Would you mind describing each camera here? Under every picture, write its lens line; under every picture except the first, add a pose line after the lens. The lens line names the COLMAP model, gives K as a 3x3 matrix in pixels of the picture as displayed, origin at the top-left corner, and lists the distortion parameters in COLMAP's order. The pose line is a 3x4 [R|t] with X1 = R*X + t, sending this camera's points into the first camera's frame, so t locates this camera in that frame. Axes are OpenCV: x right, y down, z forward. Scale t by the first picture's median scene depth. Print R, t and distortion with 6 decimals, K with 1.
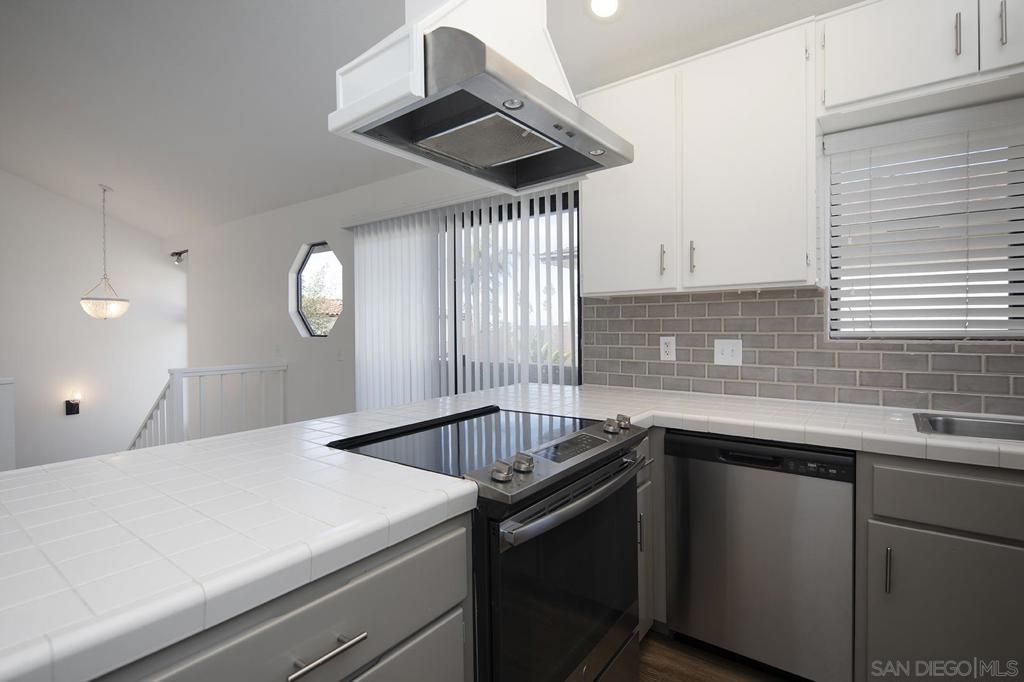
lens RADIAL K [[490.5, 0, 514.0], [0, 490.5, 332.1], [0, 0, 1]] dist [0.003806, -0.001922]
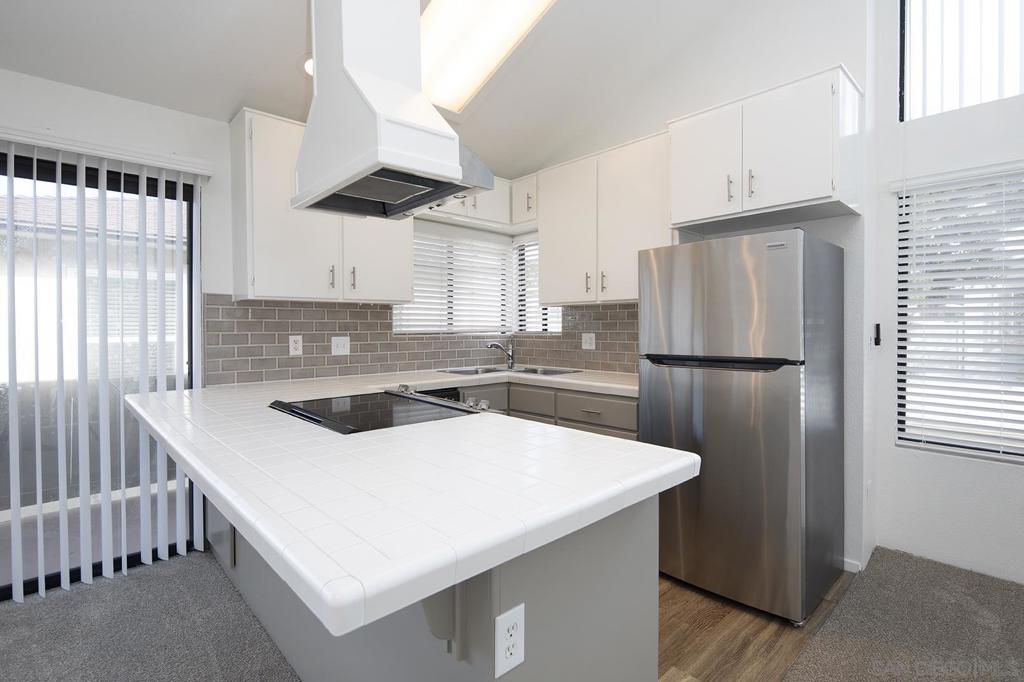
lens RADIAL K [[490.5, 0, 514.0], [0, 490.5, 332.1], [0, 0, 1]] dist [0.003806, -0.001922]
pose [[0.157463, -0.005524, 0.987509, -0.868176], [0.011857, 0.999923, 0.003702, 0.002567], [-0.987454, 0.011126, 0.157516, 0.285268]]
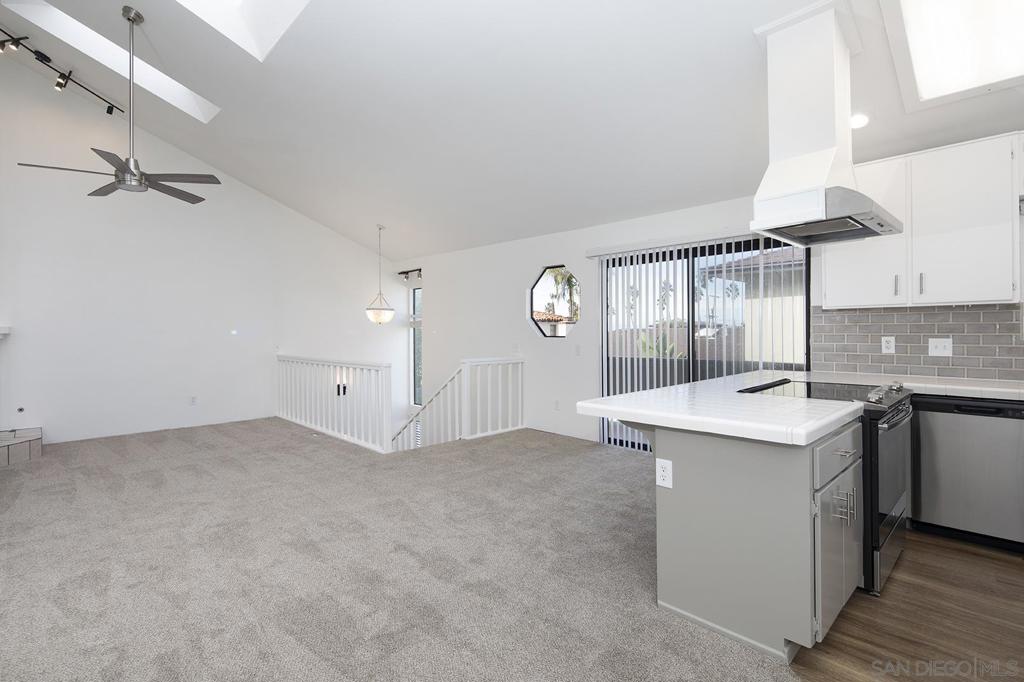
lens RADIAL K [[490.5, 0, 514.0], [0, 490.5, 332.1], [0, 0, 1]] dist [0.003806, -0.001922]
pose [[0.988394, 0.001179, -0.151907, -0.587696], [-0.002108, 0.999980, -0.005953, 0.007422], [0.151897, 0.006205, 0.988377, -0.626955]]
